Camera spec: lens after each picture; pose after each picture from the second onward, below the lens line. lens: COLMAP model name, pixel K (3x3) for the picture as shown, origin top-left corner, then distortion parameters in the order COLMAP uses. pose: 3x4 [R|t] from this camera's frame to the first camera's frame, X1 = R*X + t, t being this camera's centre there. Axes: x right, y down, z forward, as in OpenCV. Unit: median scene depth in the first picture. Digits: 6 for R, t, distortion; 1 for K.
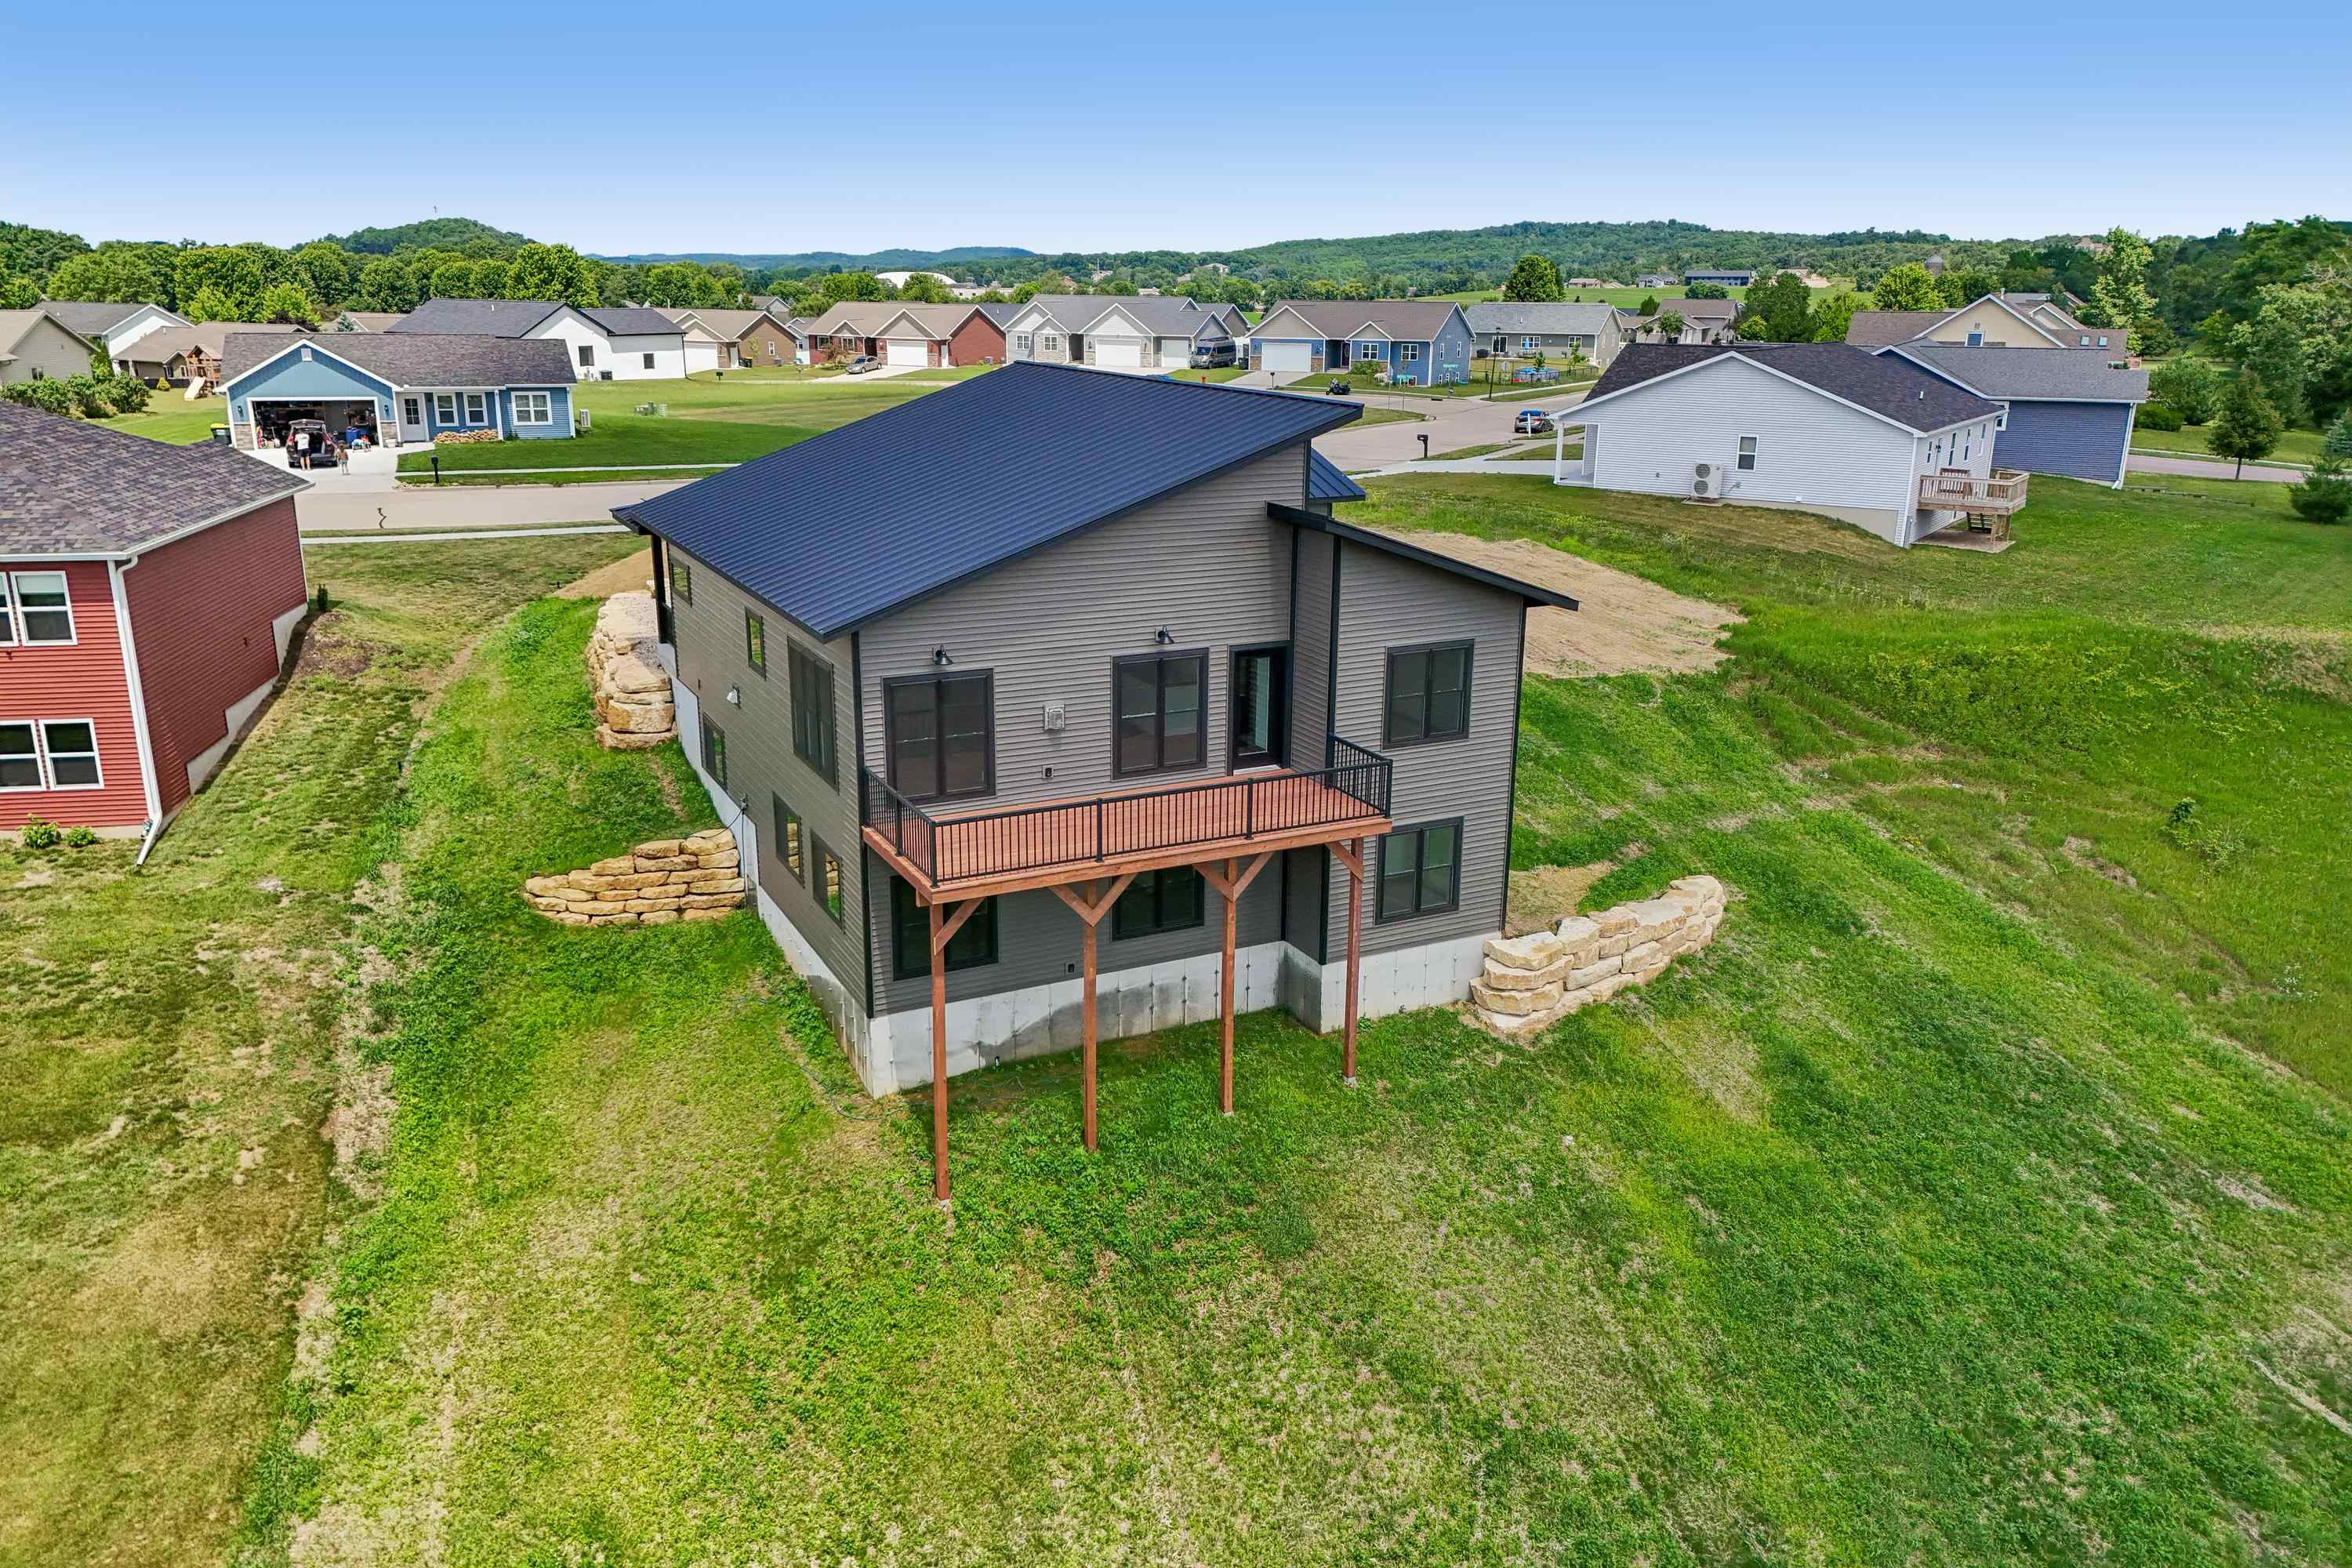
lens RADIAL K [[1684.4, 0, 1146.3], [0, 1684.4, 782.9], [0, 0, 1]] dist [0.029440, -0.004665]
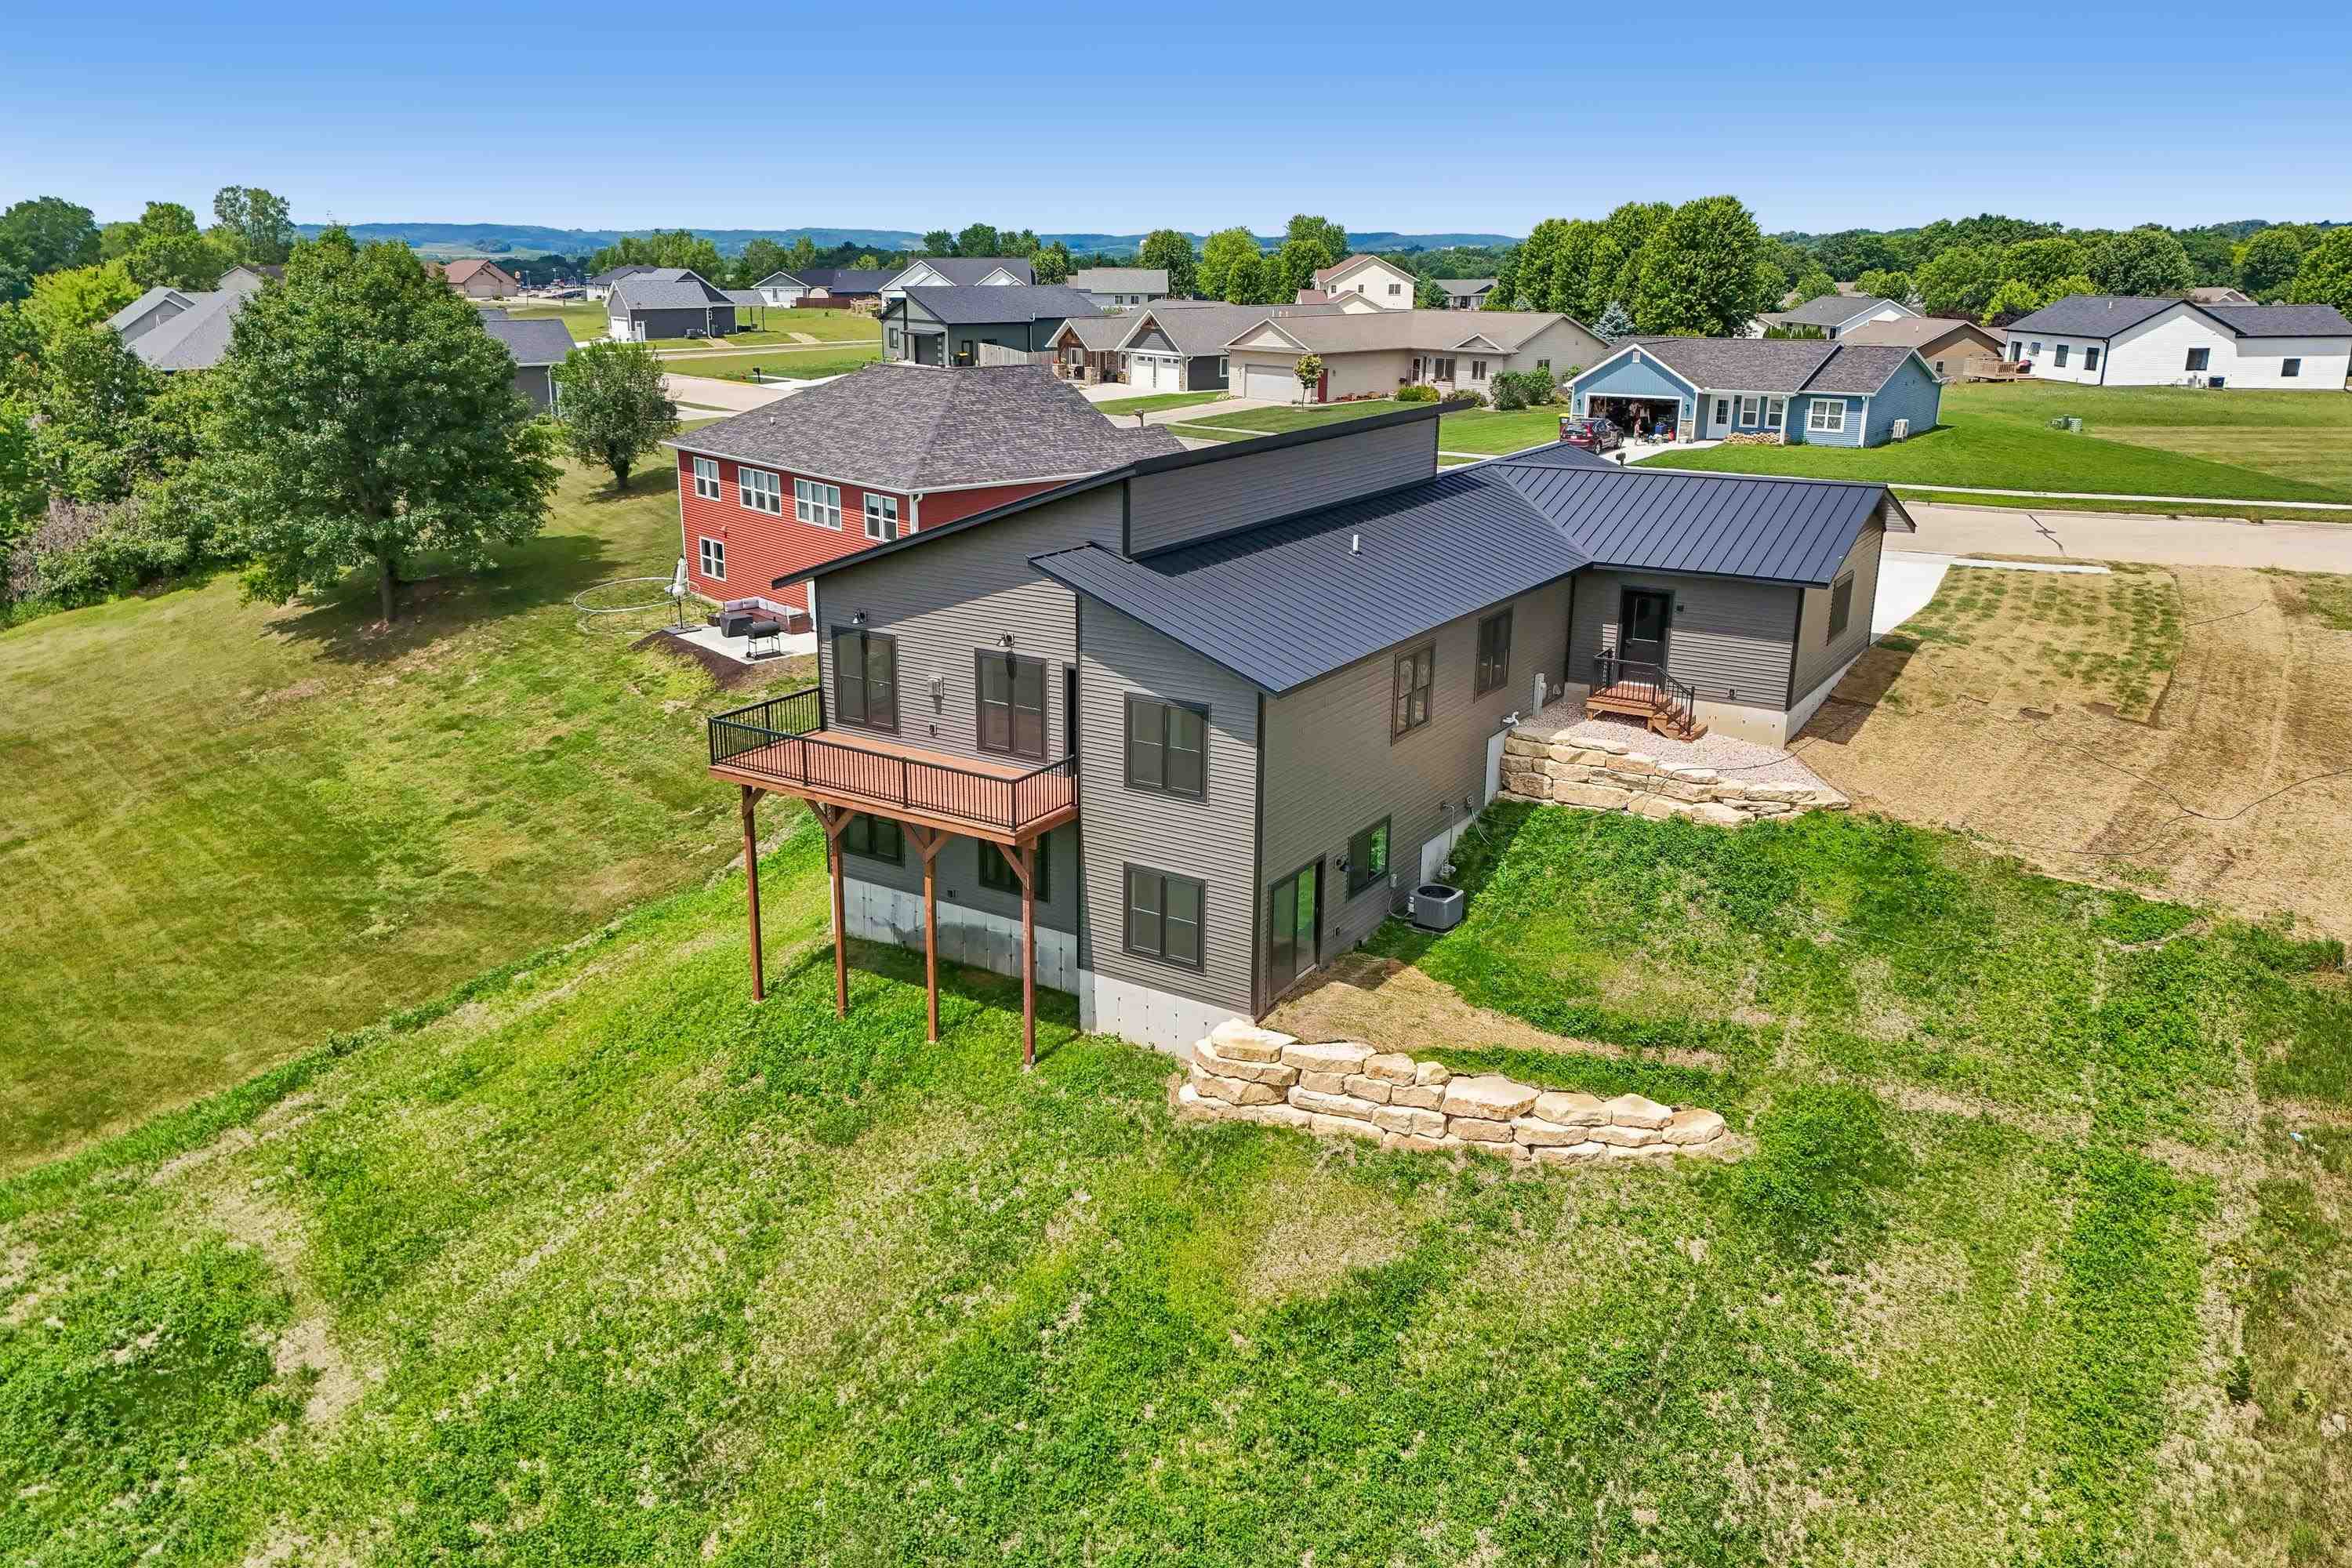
lens RADIAL K [[1684.4, 0, 1146.3], [0, 1684.4, 782.9], [0, 0, 1]] dist [0.029440, -0.004665]
pose [[0.494262, 0.246399, -0.833662, 0.891776], [-0.238807, 0.960580, 0.142328, -0.152640], [0.835869, 0.128737, 0.533620, 0.393594]]
